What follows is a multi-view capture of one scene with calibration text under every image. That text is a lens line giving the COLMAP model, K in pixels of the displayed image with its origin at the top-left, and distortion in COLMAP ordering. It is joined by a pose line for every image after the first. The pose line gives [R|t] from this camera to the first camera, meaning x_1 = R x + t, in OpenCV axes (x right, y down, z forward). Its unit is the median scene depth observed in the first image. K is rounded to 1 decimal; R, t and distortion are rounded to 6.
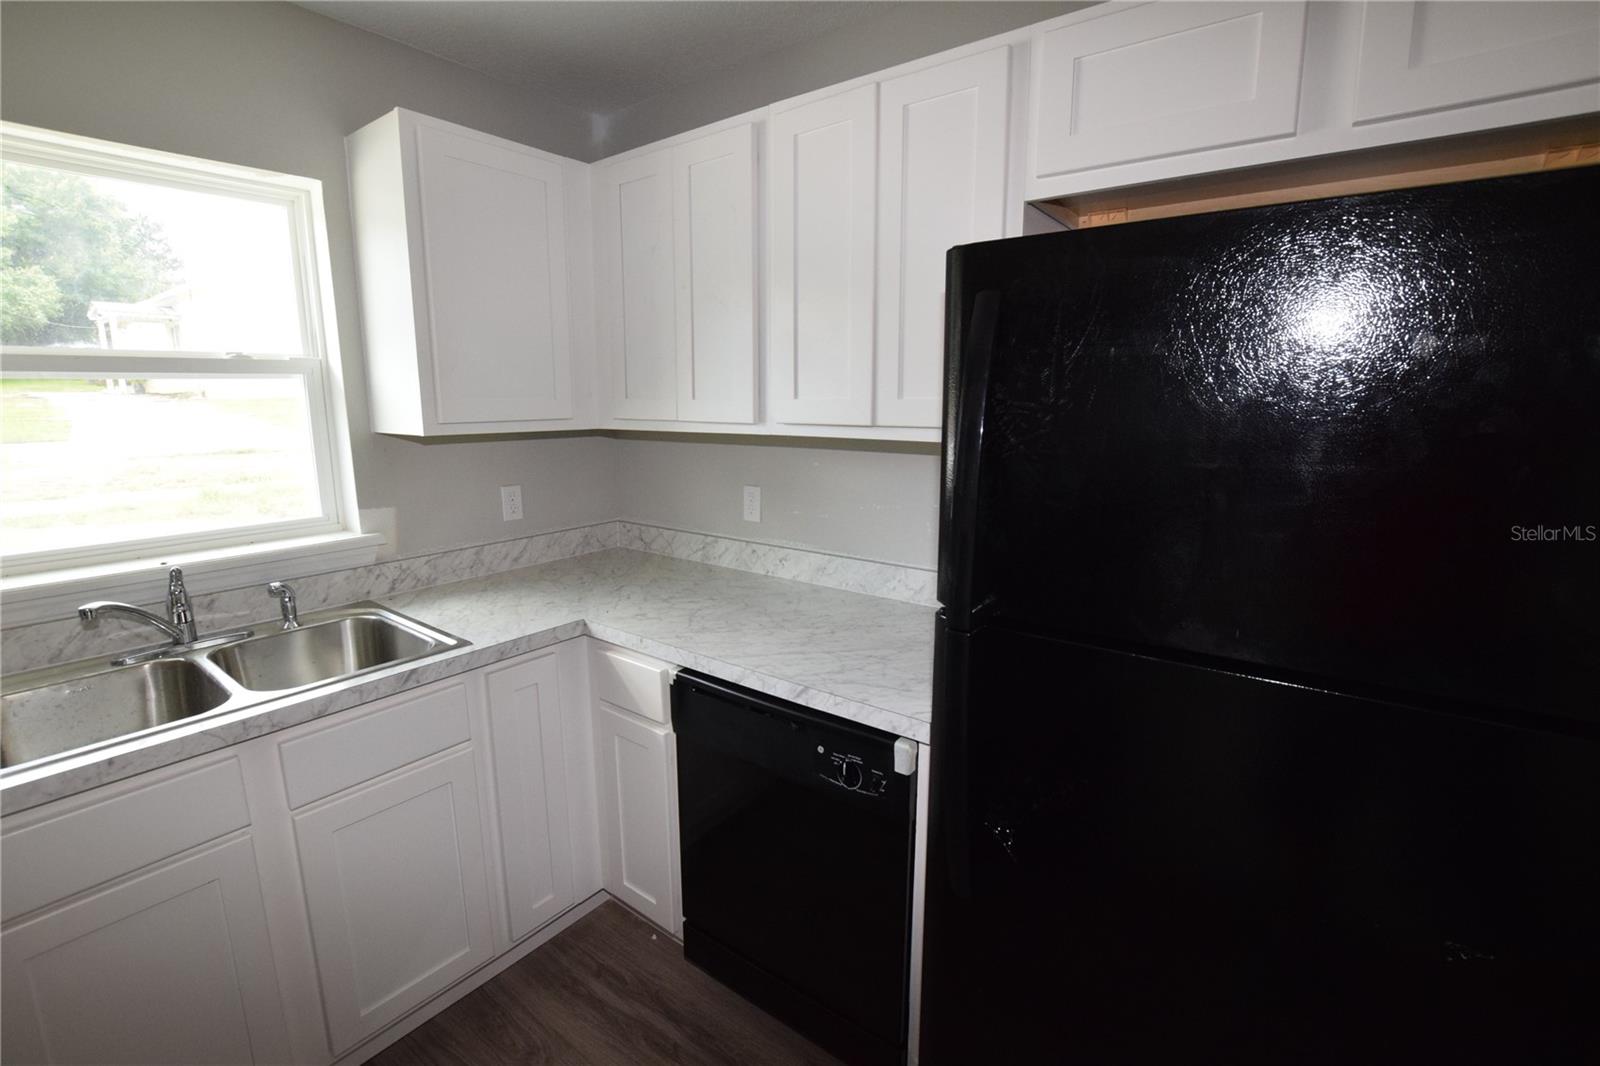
lens RADIAL K [[710.4, 0, 796.1], [0, 710.4, 523.9], [0, 0, 1]] dist [-0.024360, 0.000640]
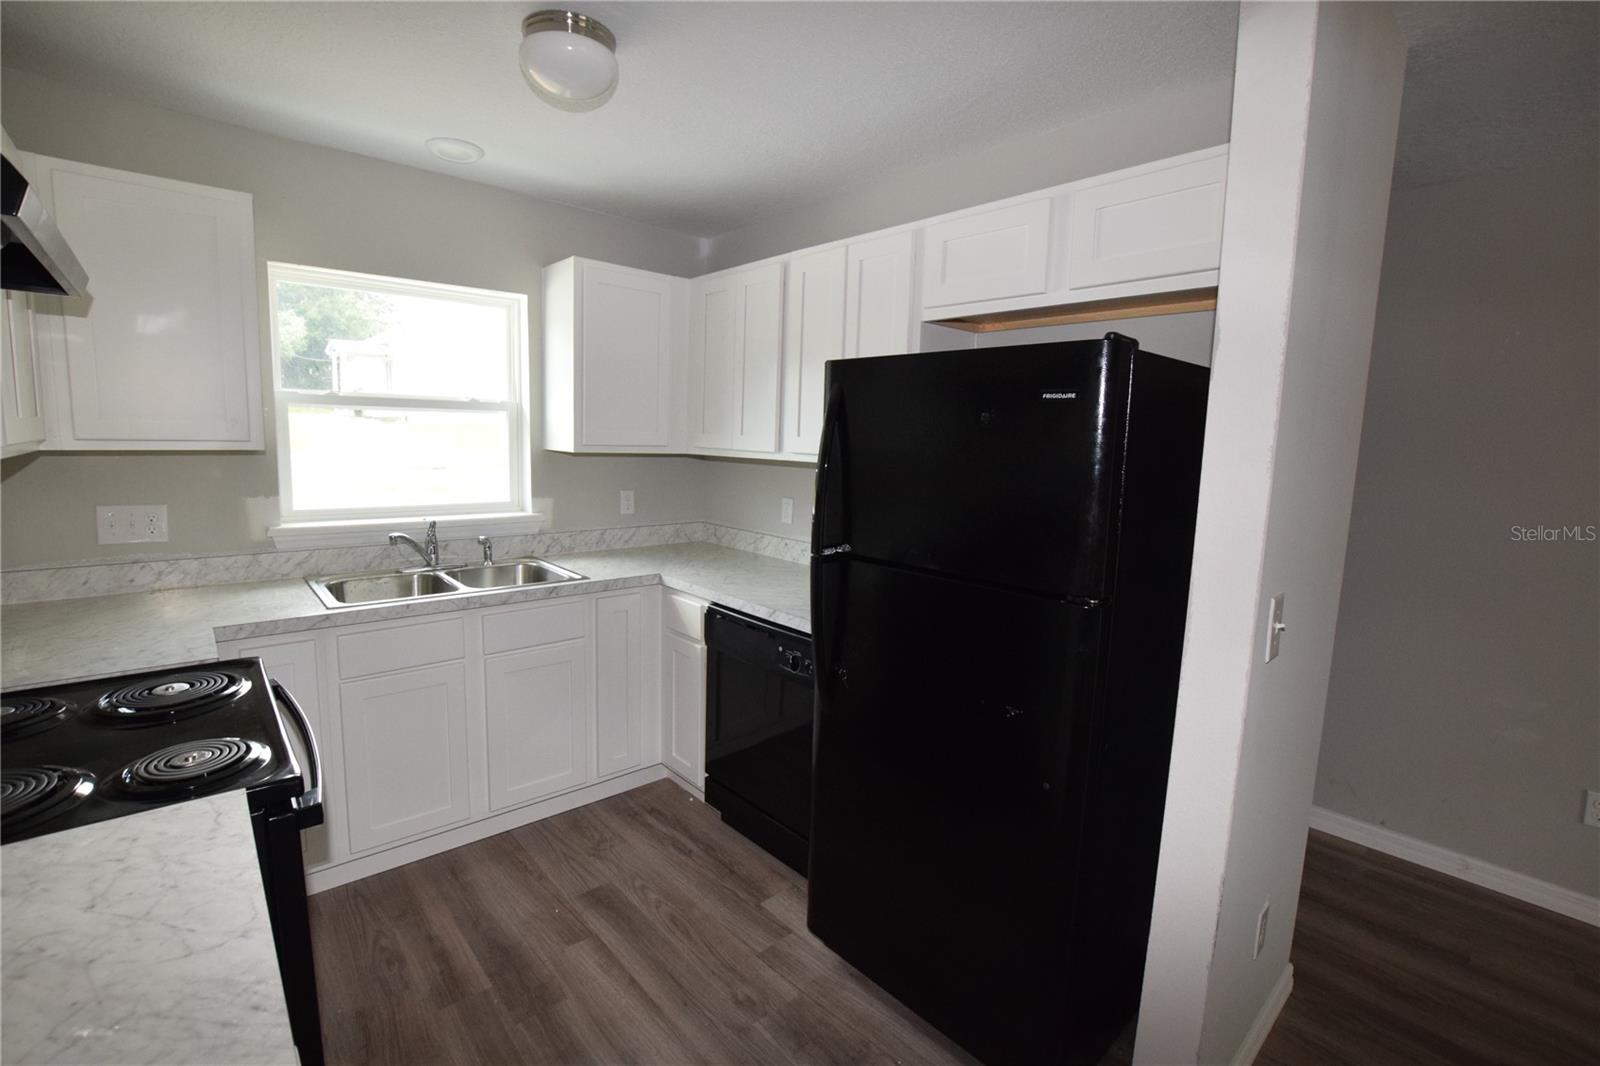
lens RADIAL K [[710.4, 0, 797.9], [0, 710.4, 524.4], [0, 0, 1]] dist [-0.024360, 0.000640]
pose [[0.981569, 0.055884, -0.182754, 0.274224], [-0.066057, 0.996560, -0.050056, 0.084751], [0.179327, 0.061205, 0.981884, -0.476403]]
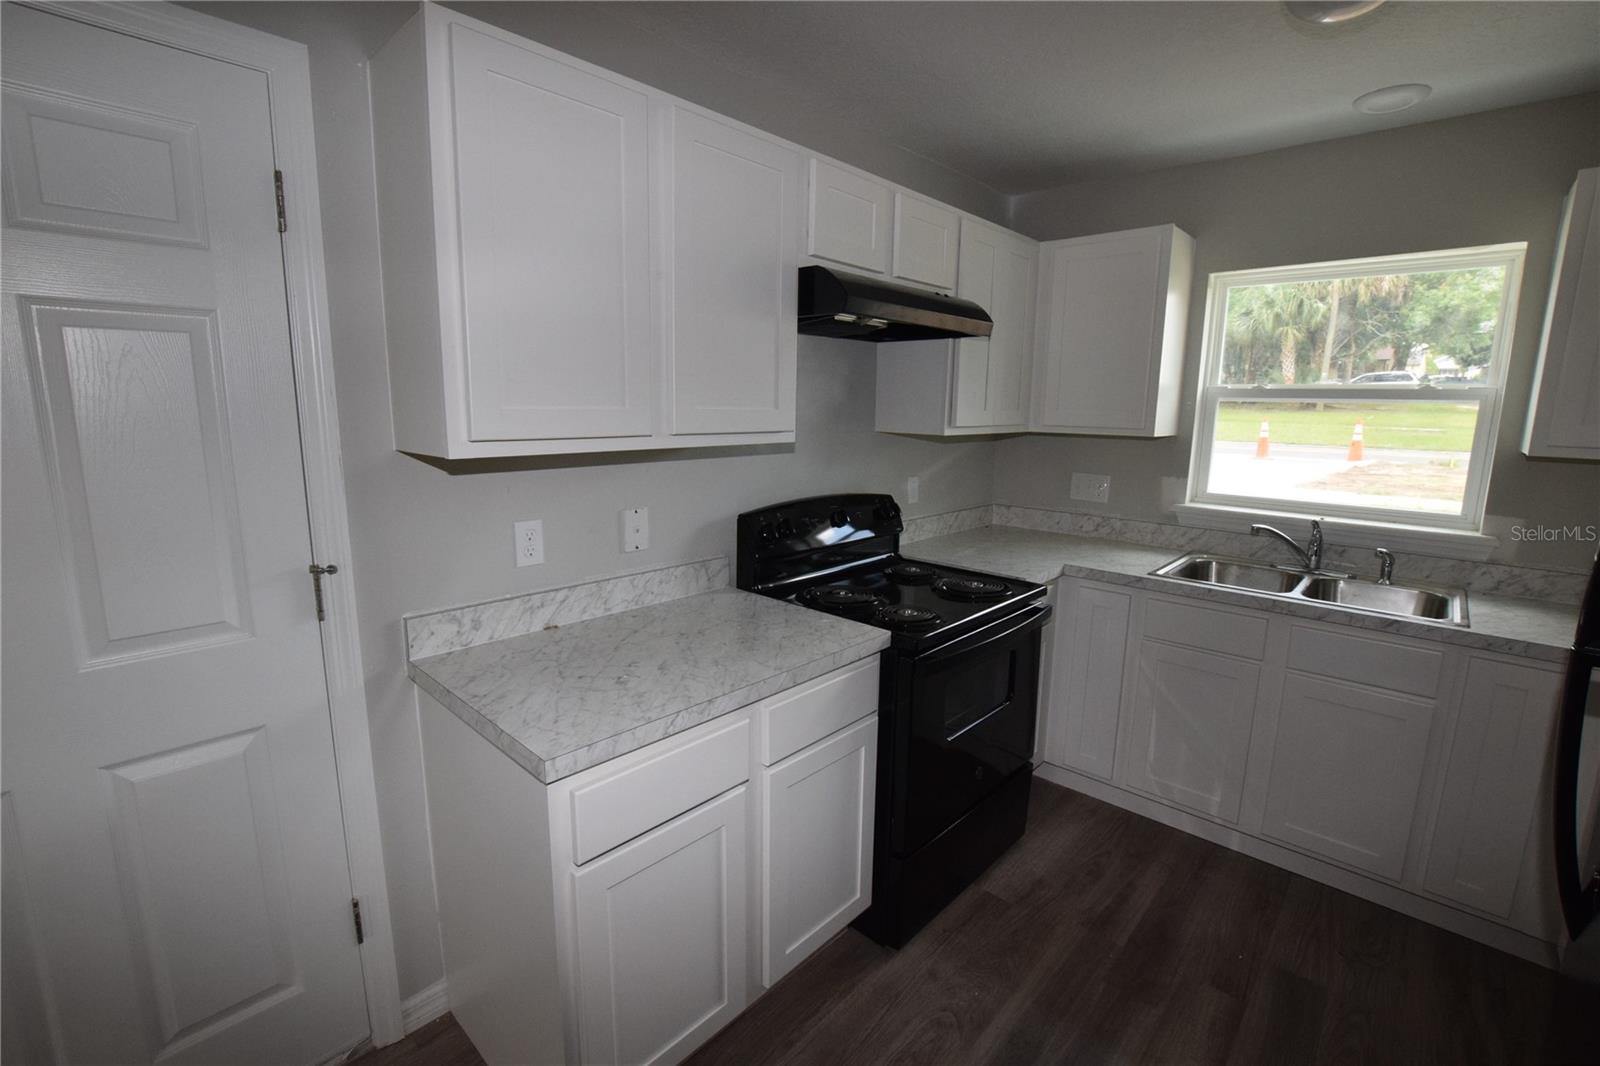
lens RADIAL K [[710.4, 0, 802.3], [0, 710.4, 526.6], [0, 0, 1]] dist [-0.024360, 0.000640]
pose [[-0.084427, 0.174779, -0.980981, 0.682331], [-0.192315, 0.963128, 0.188149, 0.000914], [0.977695, 0.204542, -0.047702, -0.071180]]
